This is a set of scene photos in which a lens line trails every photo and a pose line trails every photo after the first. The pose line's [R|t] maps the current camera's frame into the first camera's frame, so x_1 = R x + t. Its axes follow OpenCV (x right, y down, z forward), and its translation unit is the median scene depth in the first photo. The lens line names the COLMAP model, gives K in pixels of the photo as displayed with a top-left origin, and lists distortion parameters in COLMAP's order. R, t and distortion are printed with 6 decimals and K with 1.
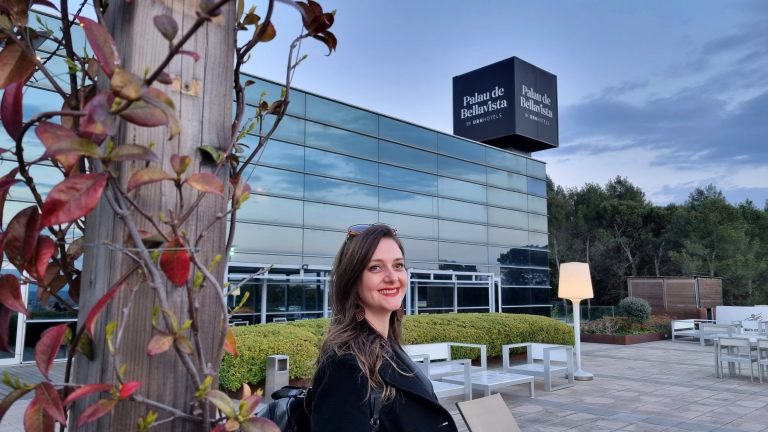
lens RADIAL K [[574.2, 0, 384.0], [0, 574.2, 216.0], [0, 0, 1]] dist [0.046466, -0.000159]
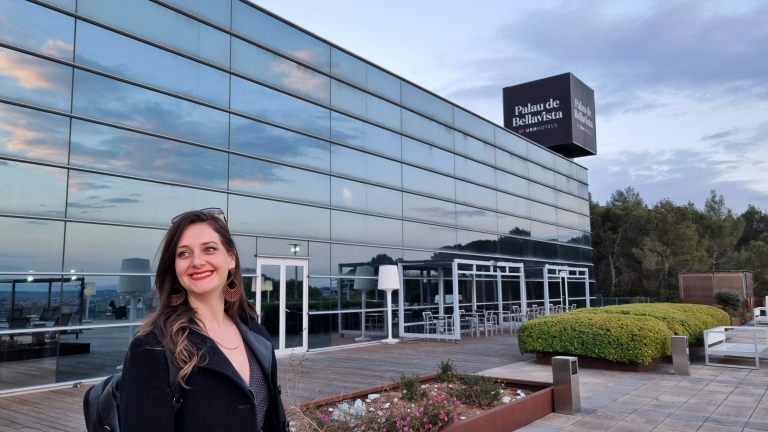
lens RADIAL K [[574.2, 0, 384.0], [0, 574.2, 216.0], [0, 0, 1]] dist [0.046466, -0.000159]
pose [[0.989205, 0.007869, 0.146325, -0.270924], [-0.008836, 0.999943, 0.005956, -0.005096], [-0.146270, -0.007185, 0.989219, -0.040520]]
